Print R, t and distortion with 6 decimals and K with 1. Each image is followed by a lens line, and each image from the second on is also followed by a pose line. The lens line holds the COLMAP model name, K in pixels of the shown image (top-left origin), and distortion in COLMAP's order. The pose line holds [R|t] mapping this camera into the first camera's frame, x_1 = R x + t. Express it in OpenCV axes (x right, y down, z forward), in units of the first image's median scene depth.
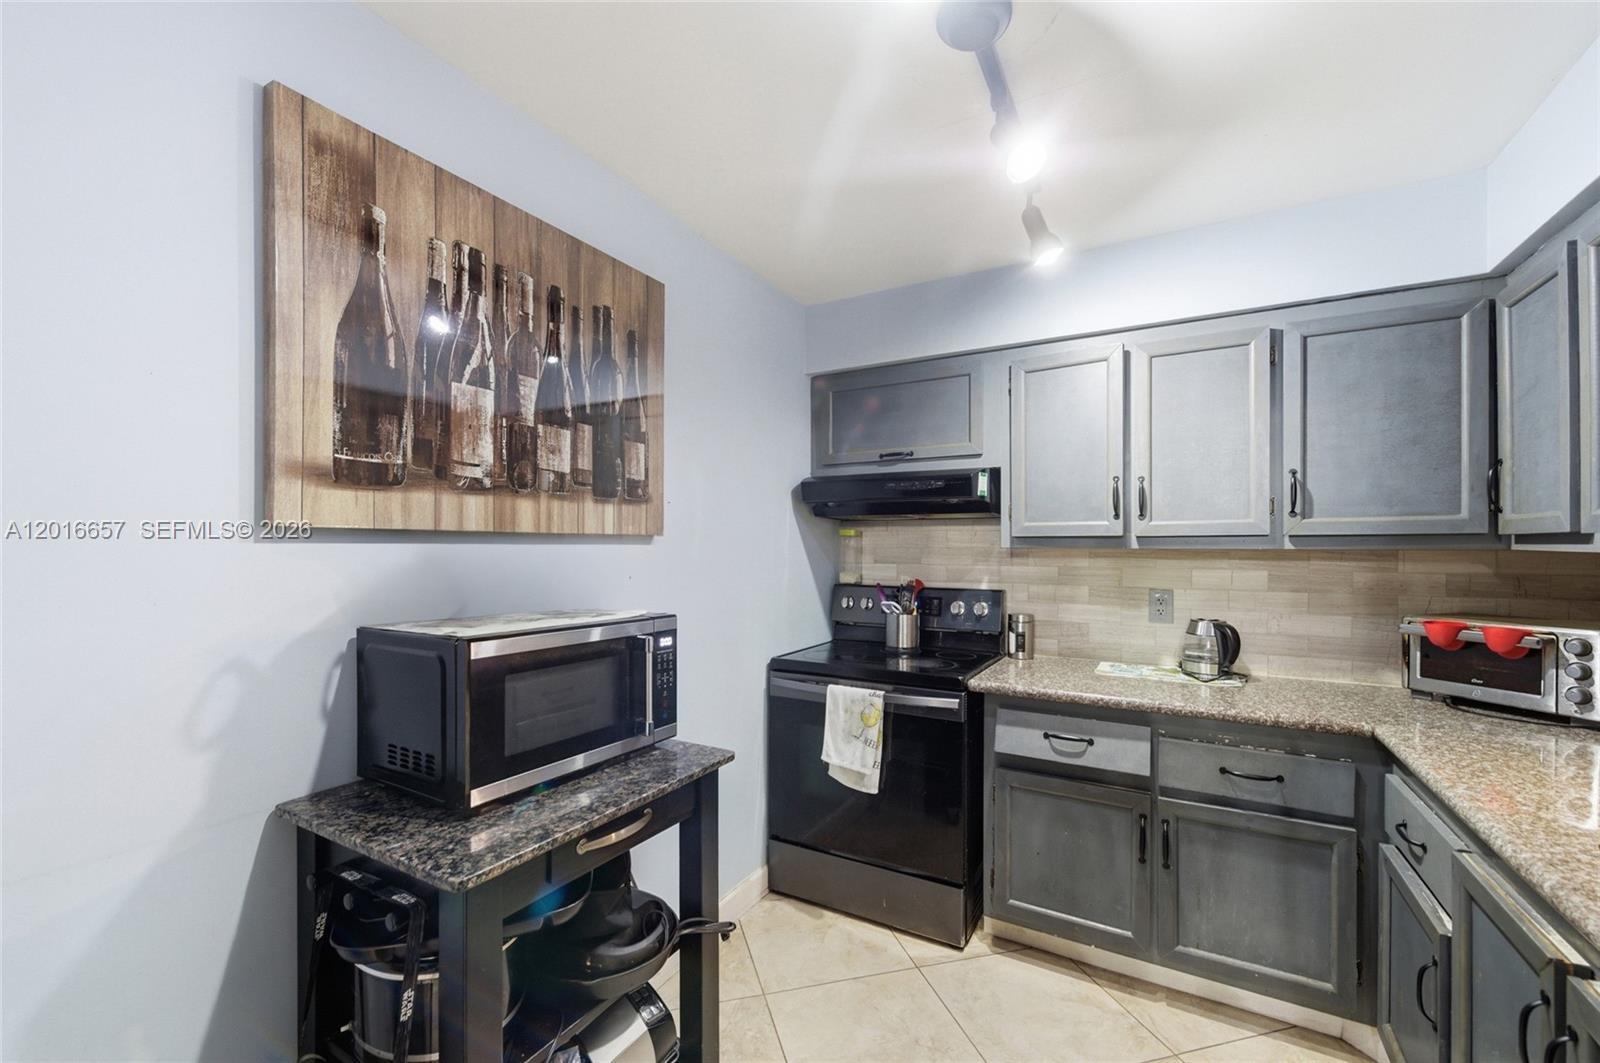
lens RADIAL K [[652.1, 0, 781.0], [0, 652.1, 539.4], [0, 0, 1]] dist [-0.000079, -0.000406]
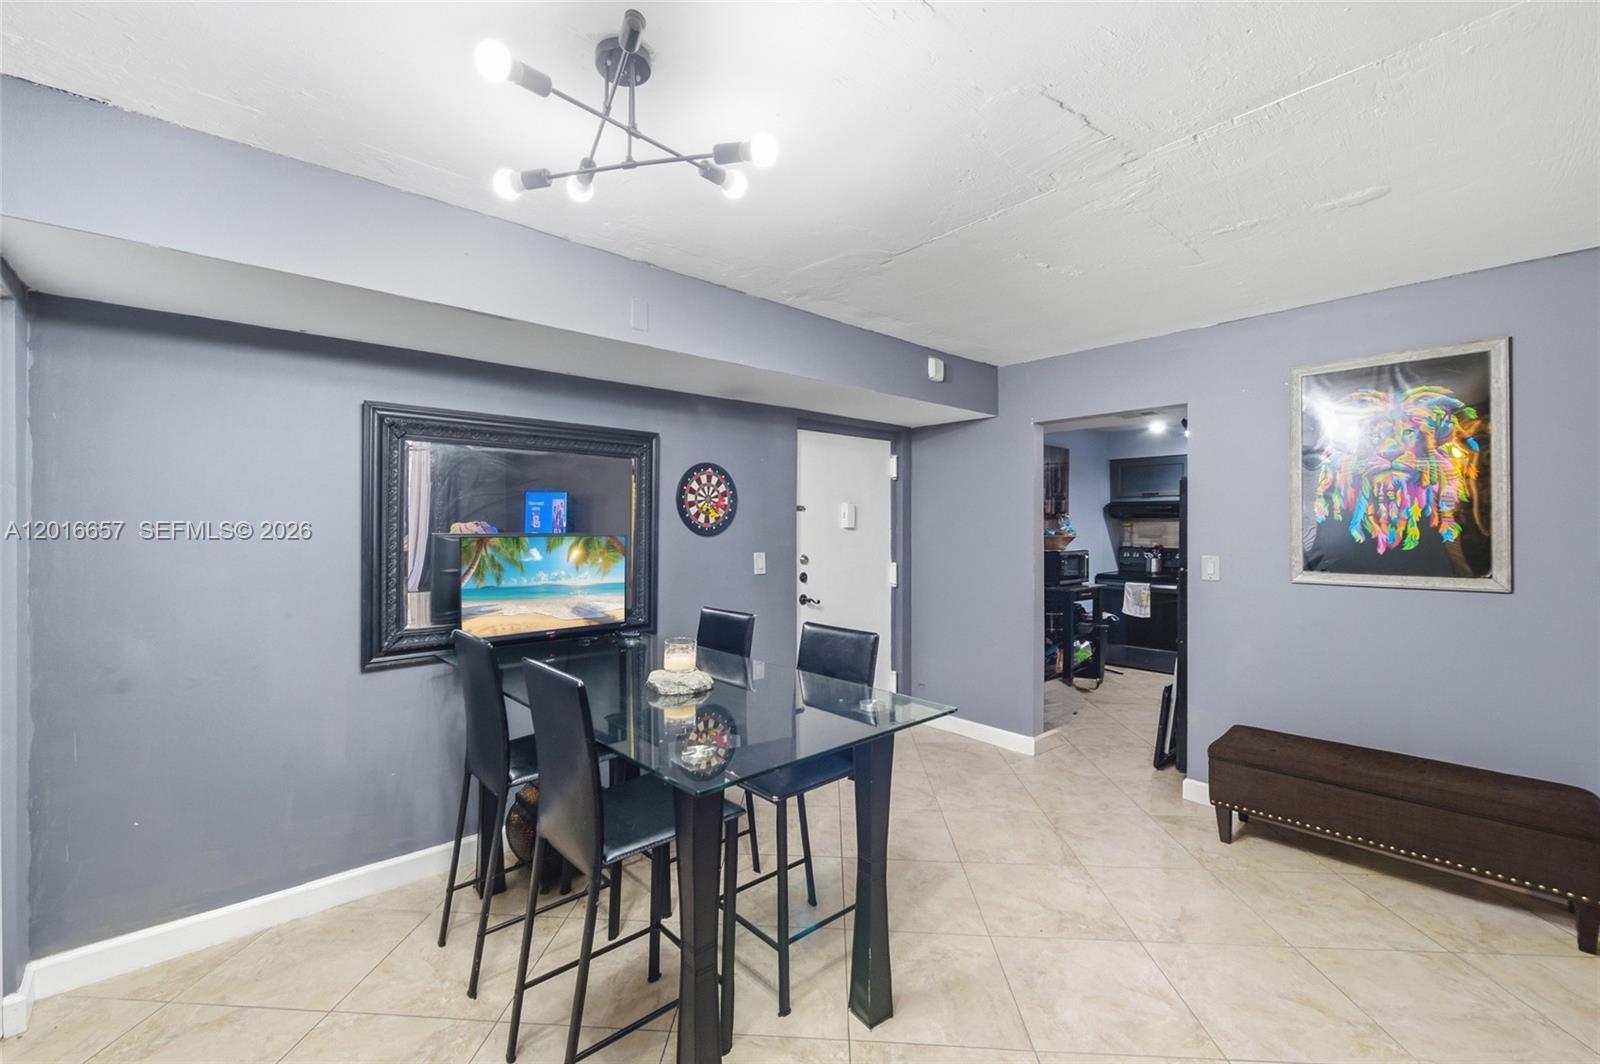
lens RADIAL K [[652.1, 0, 781.0], [0, 652.1, 539.9], [0, 0, 1]] dist [-0.000079, -0.000406]
pose [[0.967210, 0.000318, -0.253978, -0.685688], [0.002773, 0.999926, 0.011810, 0.014879], [0.253963, -0.012127, 0.967138, -2.174781]]
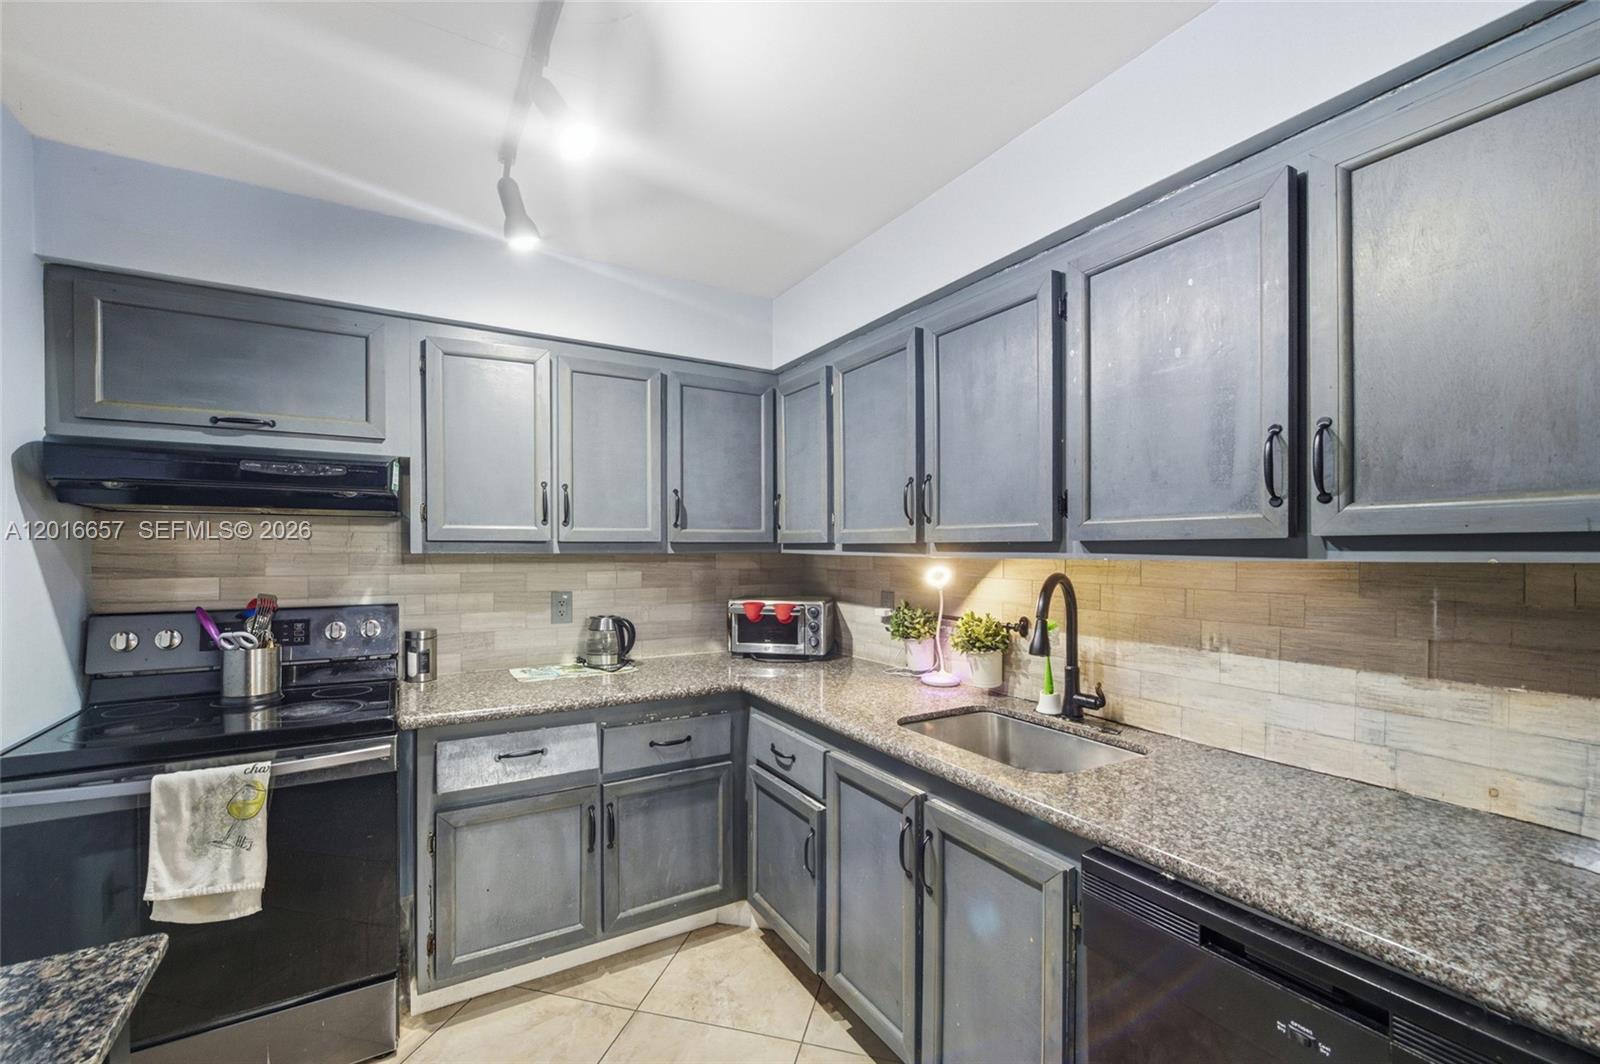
lens RADIAL K [[663.9, 0, 784.2], [0, 663.9, 544.9], [0, 0, 1]] dist [0.000917, -0.000804]
pose [[0.489807, 0.002614, 0.871827, -0.200092], [-0.009879, 0.999948, 0.002552, -0.006089], [-0.871775, -0.009863, 0.489807, 0.179220]]
